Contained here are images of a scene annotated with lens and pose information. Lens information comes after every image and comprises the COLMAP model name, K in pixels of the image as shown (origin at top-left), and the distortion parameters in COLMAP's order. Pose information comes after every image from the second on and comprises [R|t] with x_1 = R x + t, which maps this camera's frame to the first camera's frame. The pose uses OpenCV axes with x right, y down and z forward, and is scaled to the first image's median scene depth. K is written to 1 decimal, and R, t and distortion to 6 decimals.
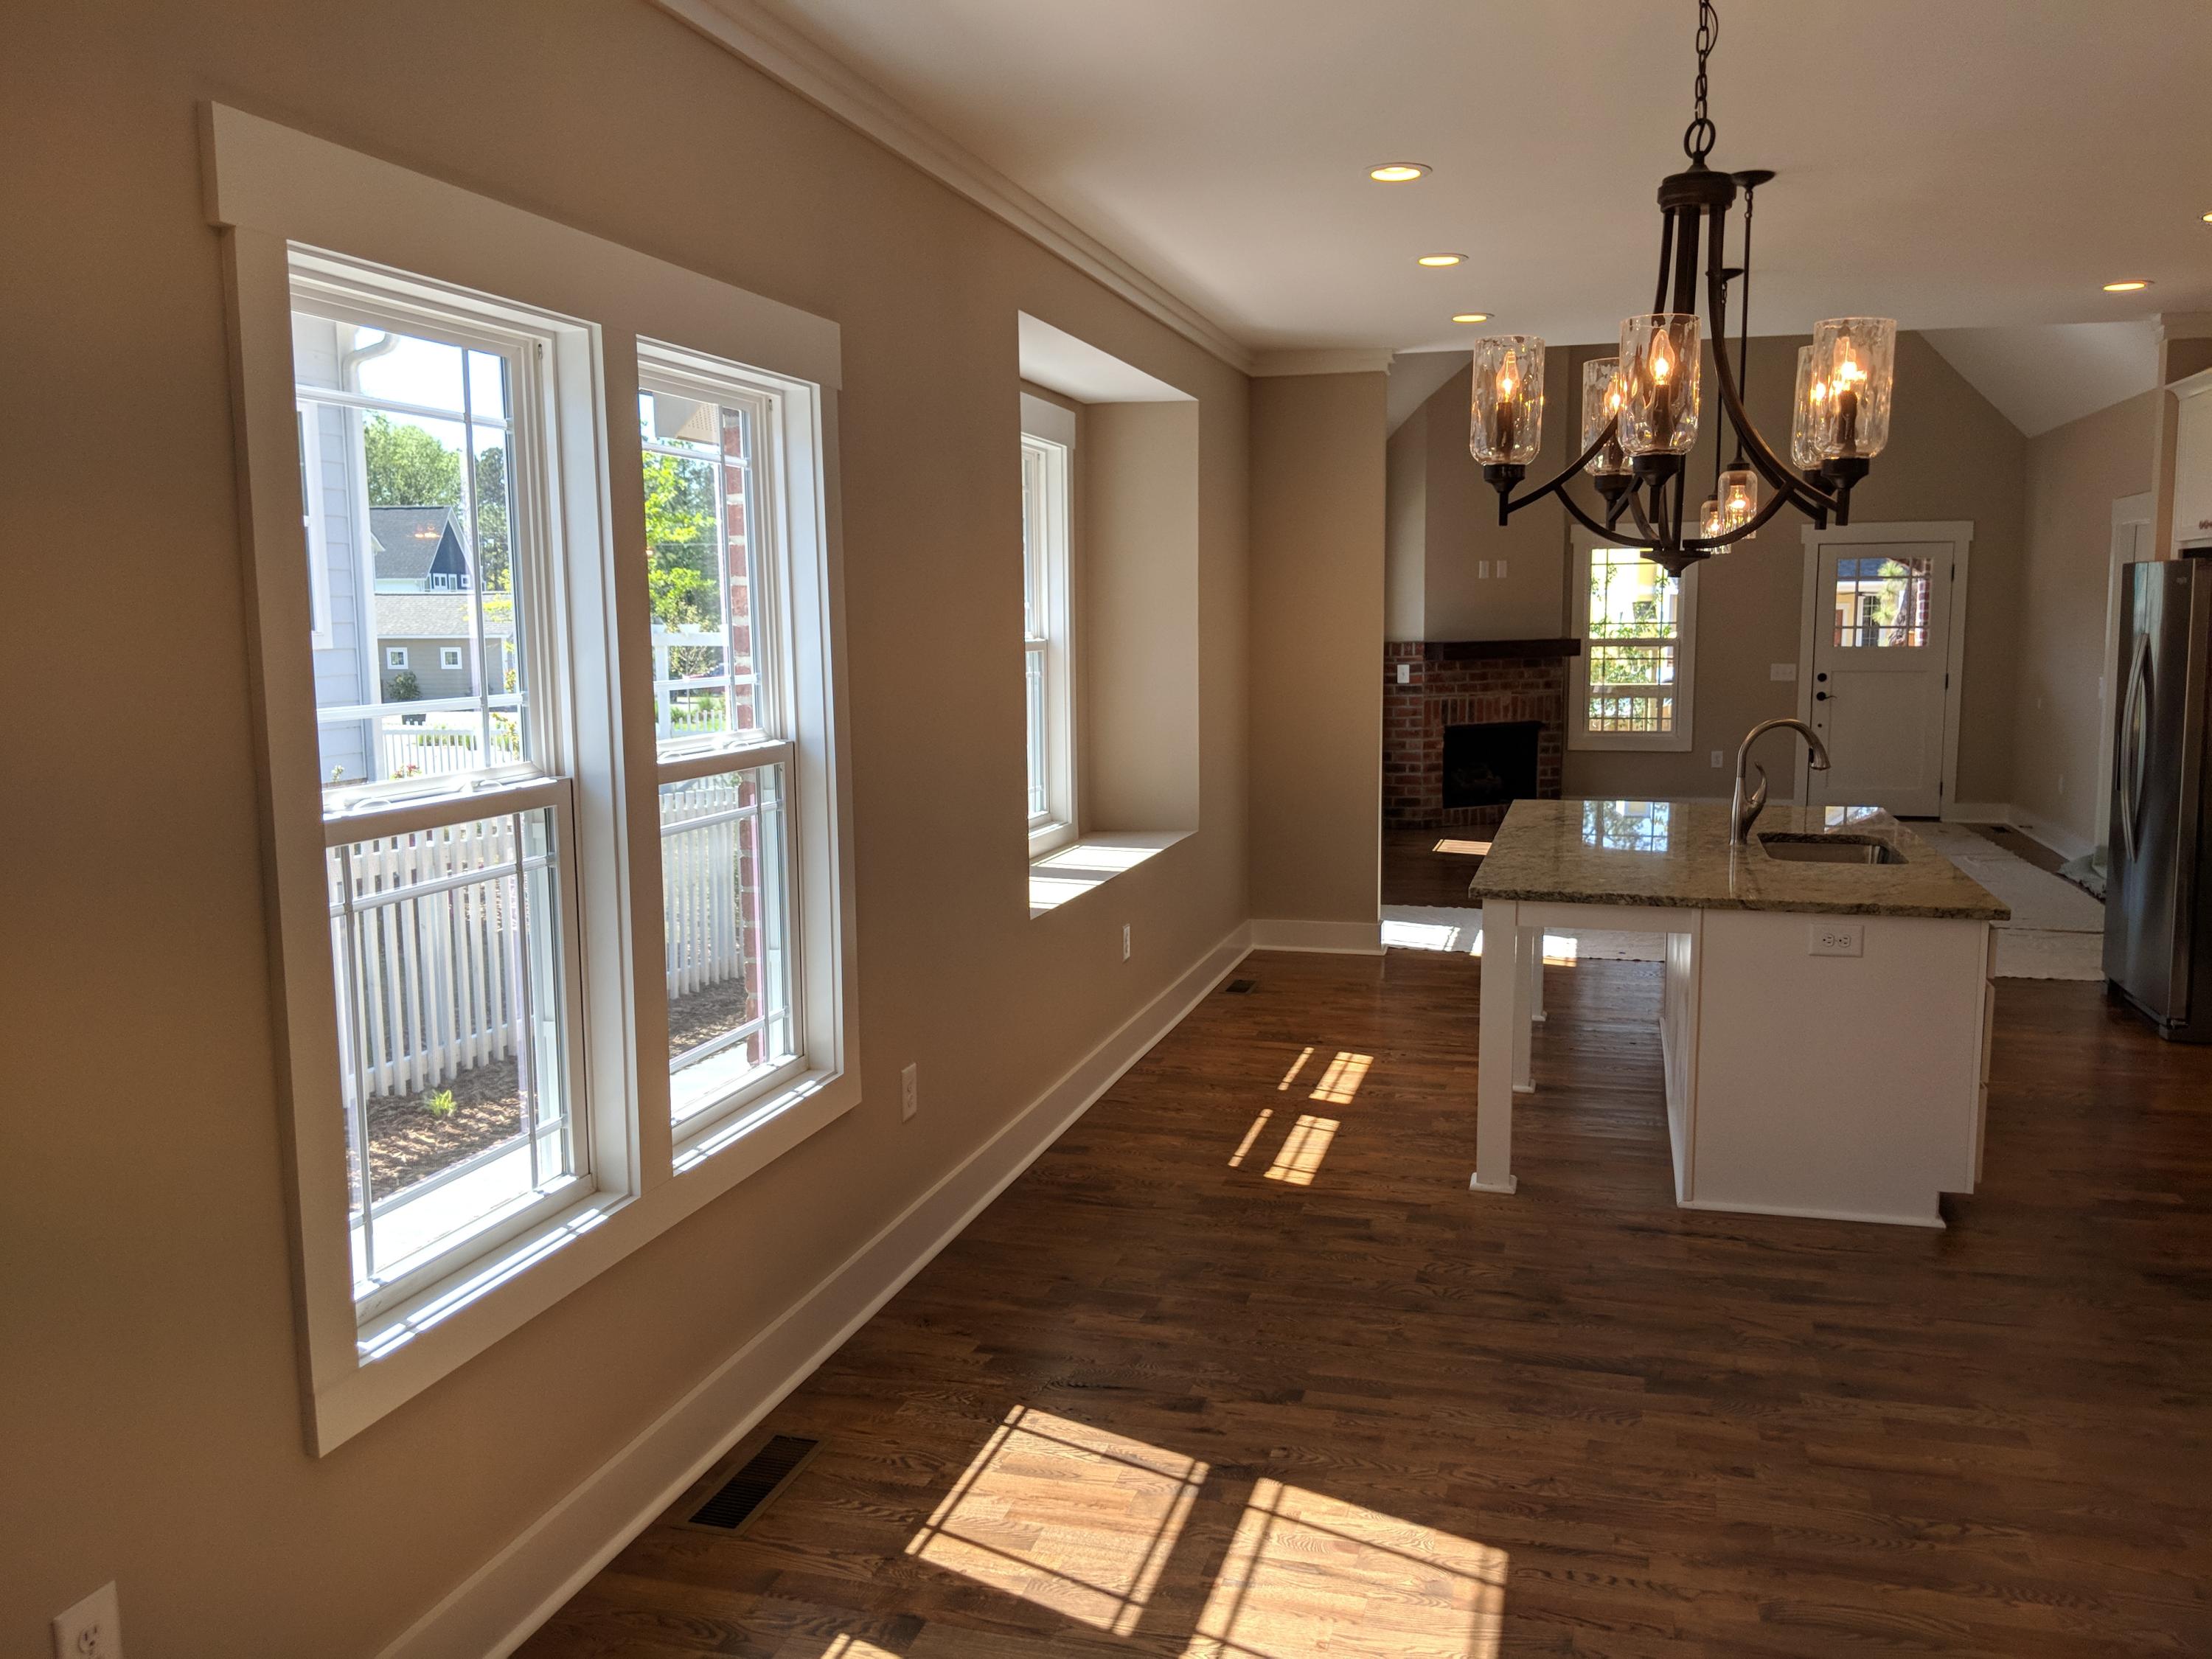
lens RADIAL K [[1769.0, 0, 1115.6], [0, 1769.0, 837.1], [0, 0, 1]] dist [0.073456, -0.145125]
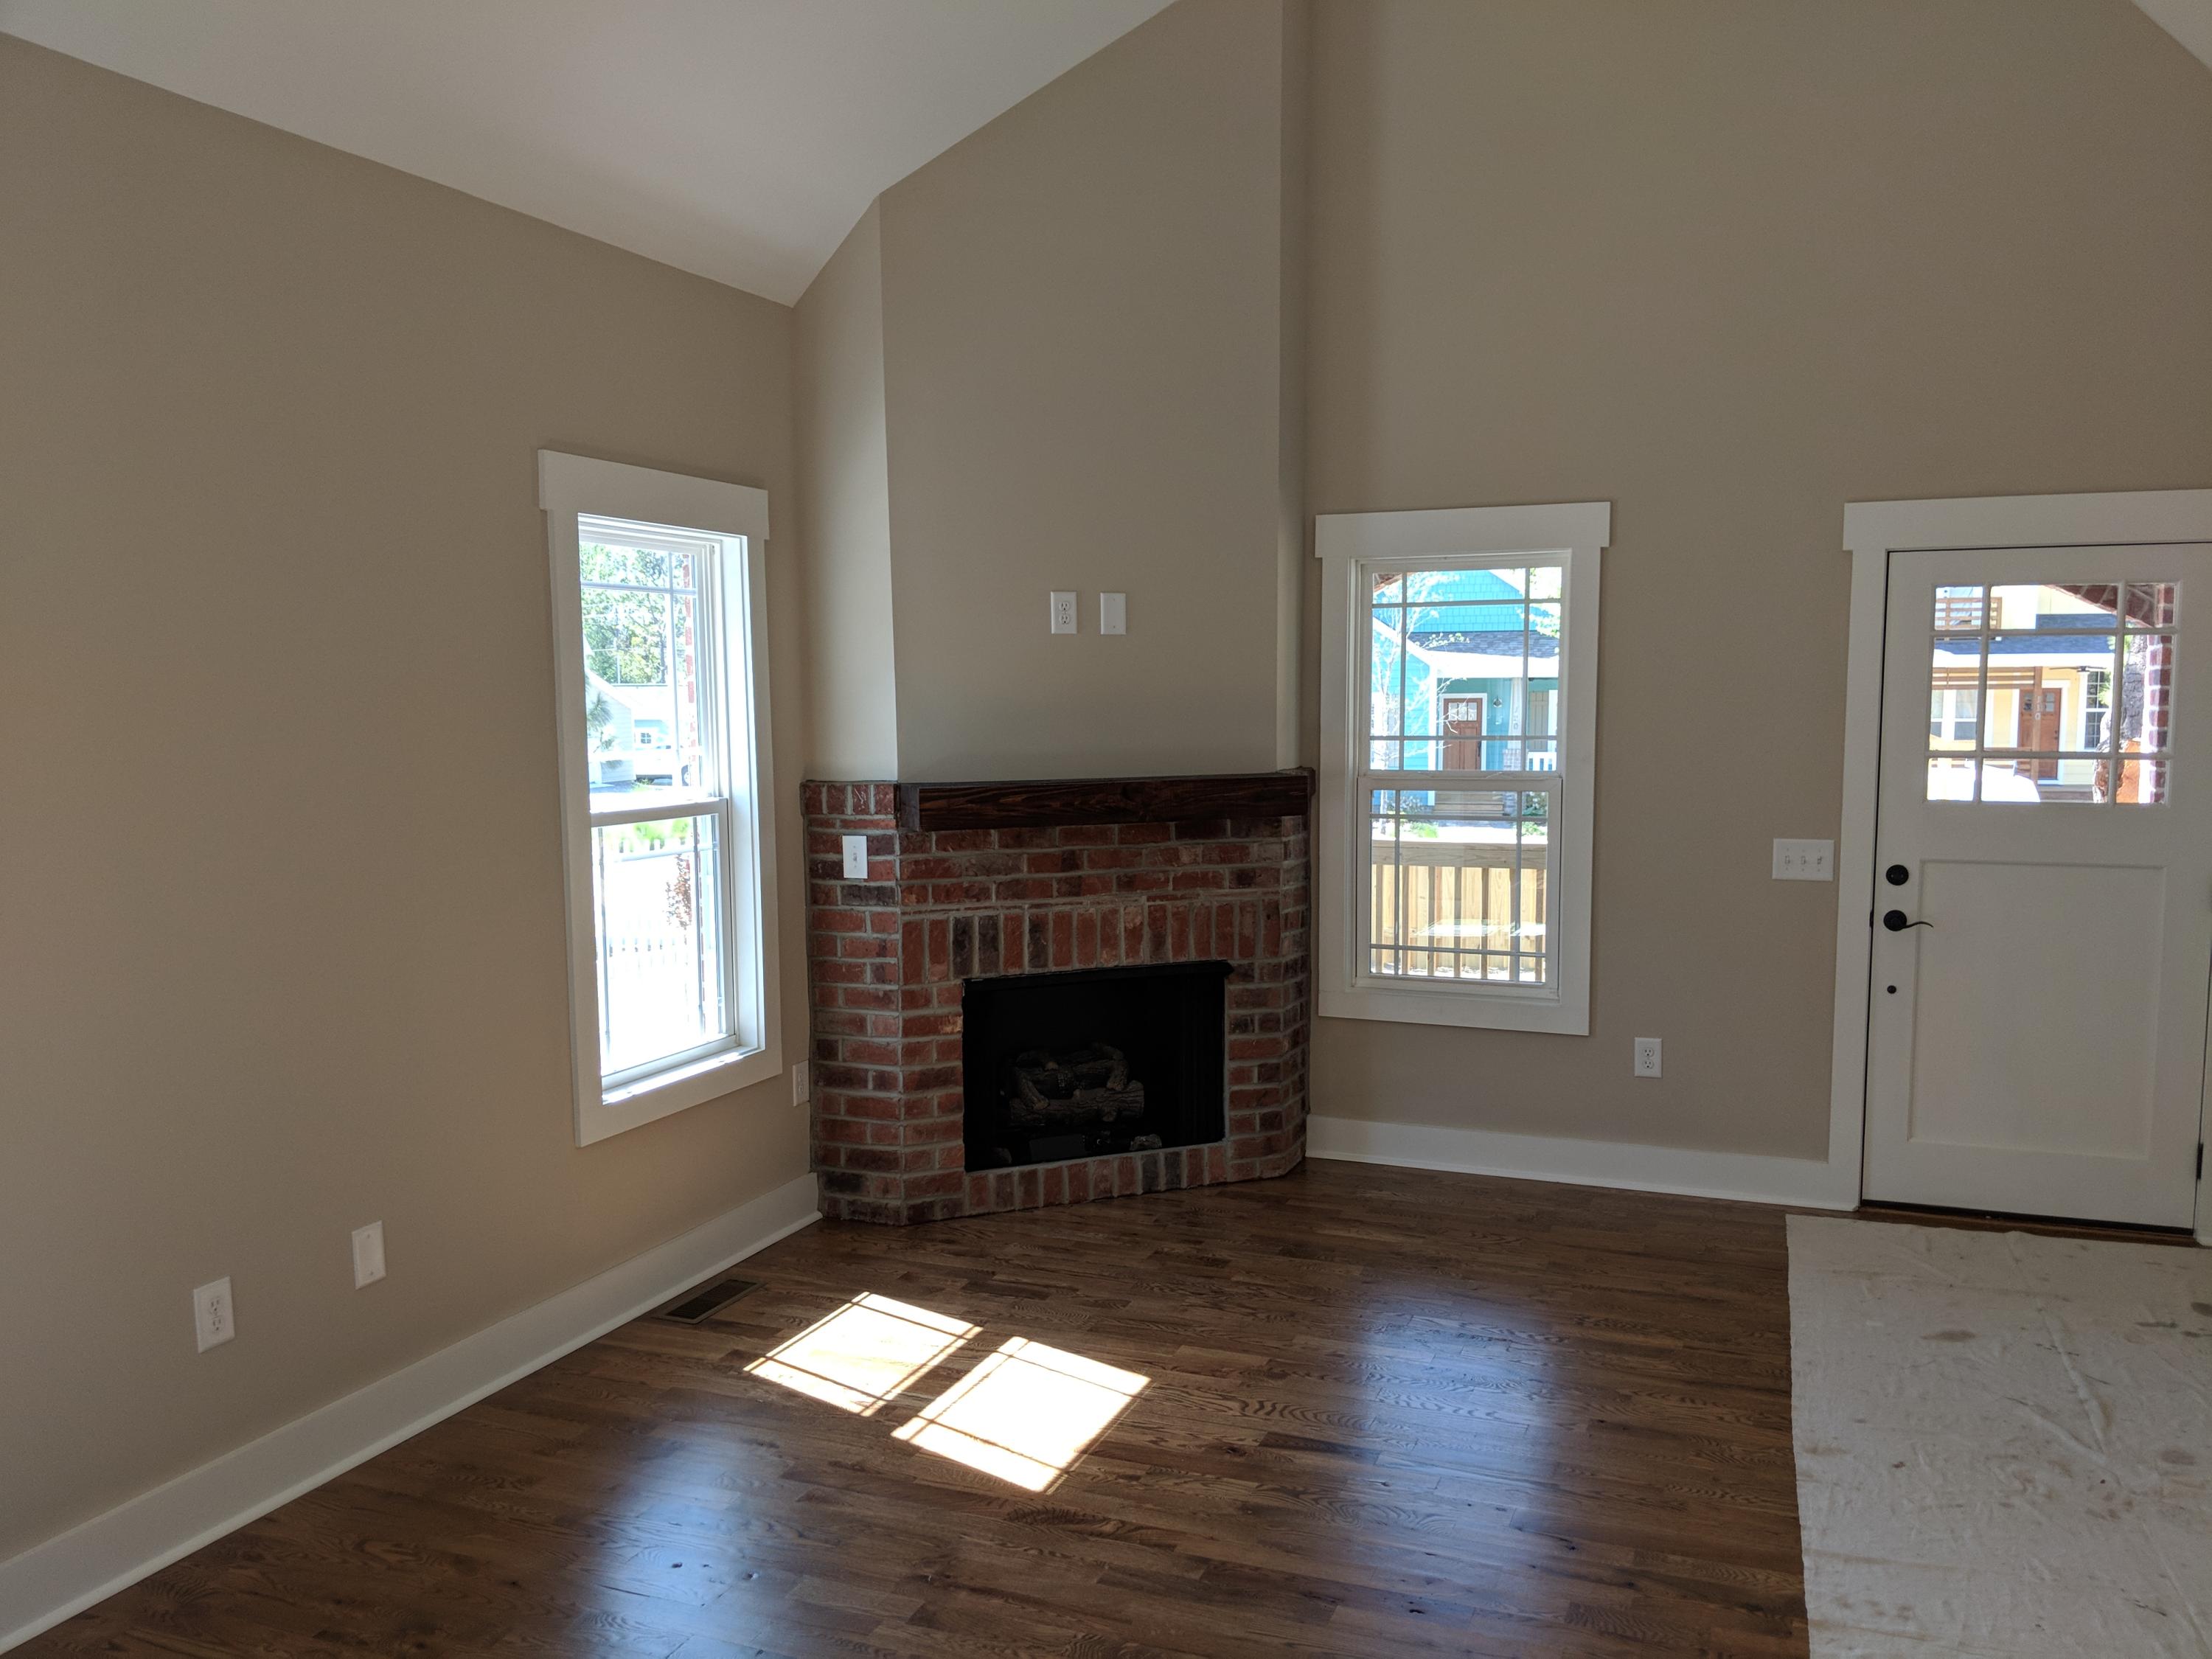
lens RADIAL K [[1769.0, 0, 1112.1], [0, 1769.0, 854.1], [0, 0, 1]] dist [0.073456, -0.145125]
pose [[0.993935, 0.013391, -0.109154, 0.565120], [-0.016755, 0.999410, -0.029967, -0.170757], [0.108689, 0.031614, 0.993573, 1.237507]]
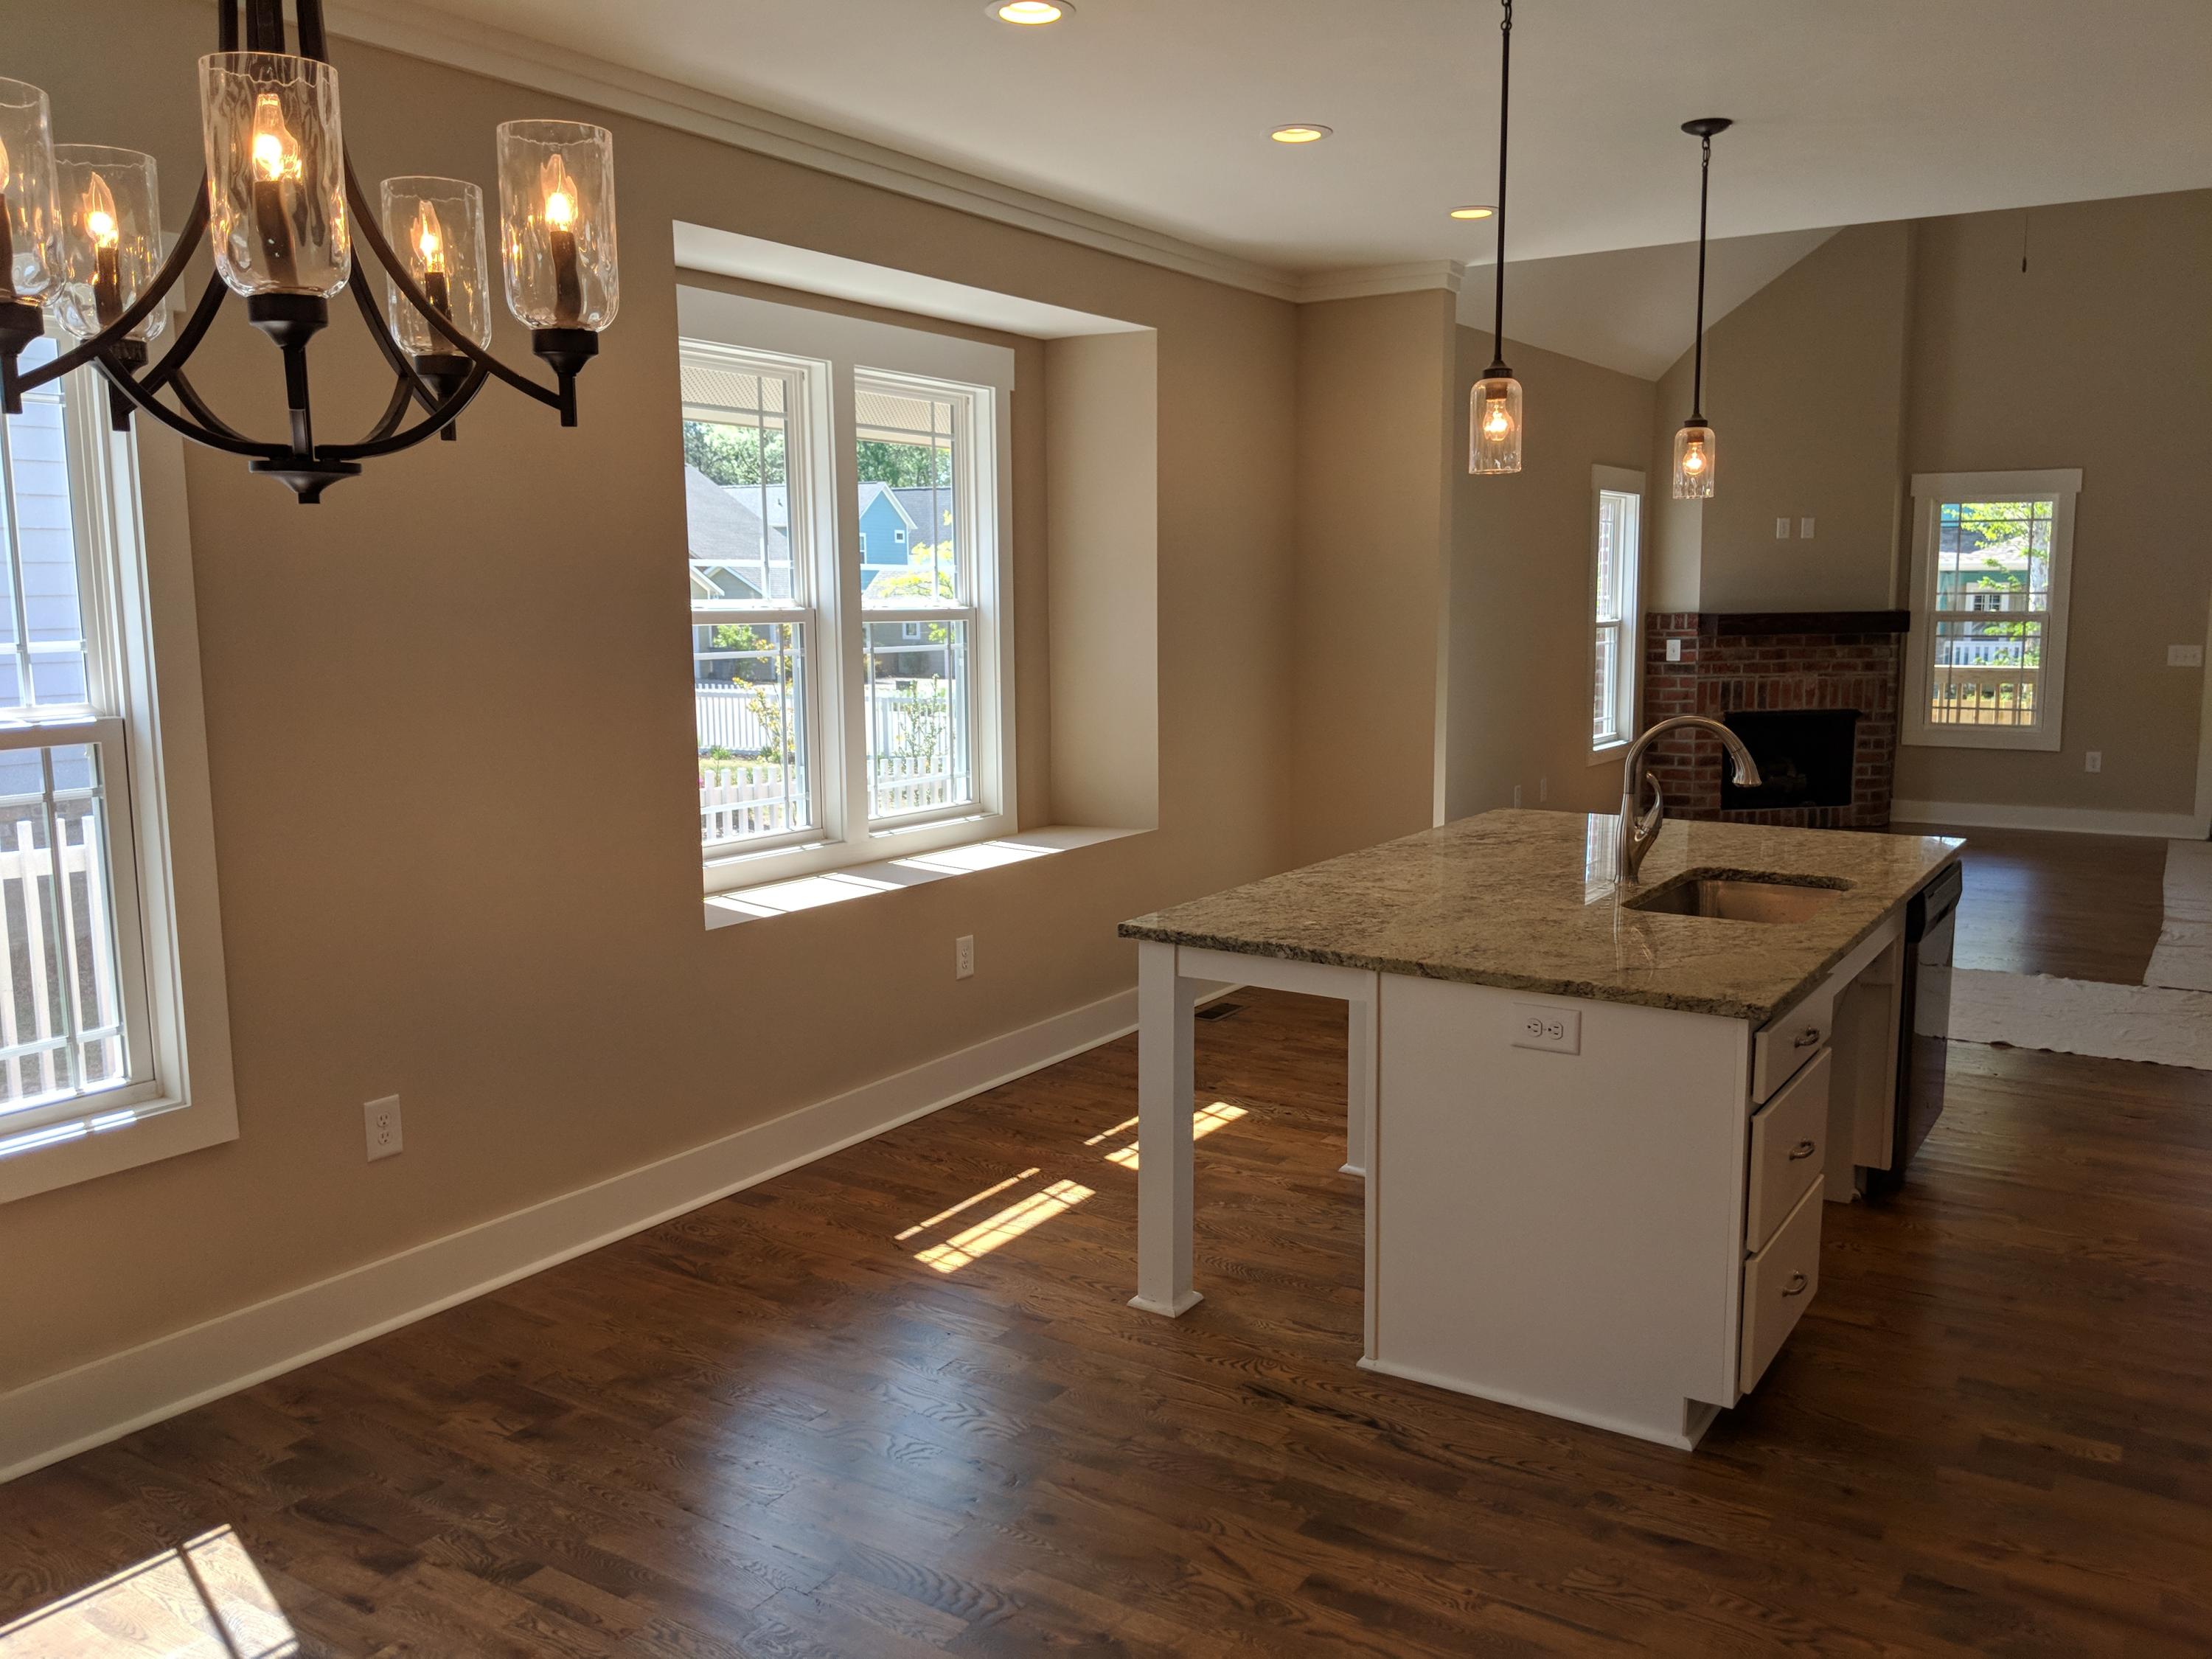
lens RADIAL K [[1769.0, 0, 1105.0], [0, 1769.0, 821.3], [0, 0, 1]] dist [0.073456, -0.145125]
pose [[0.952183, 0.042058, -0.302620, 0.346143], [-0.039860, 0.999115, 0.013436, -0.021665], [0.302917, -0.000731, 0.953017, 0.203981]]
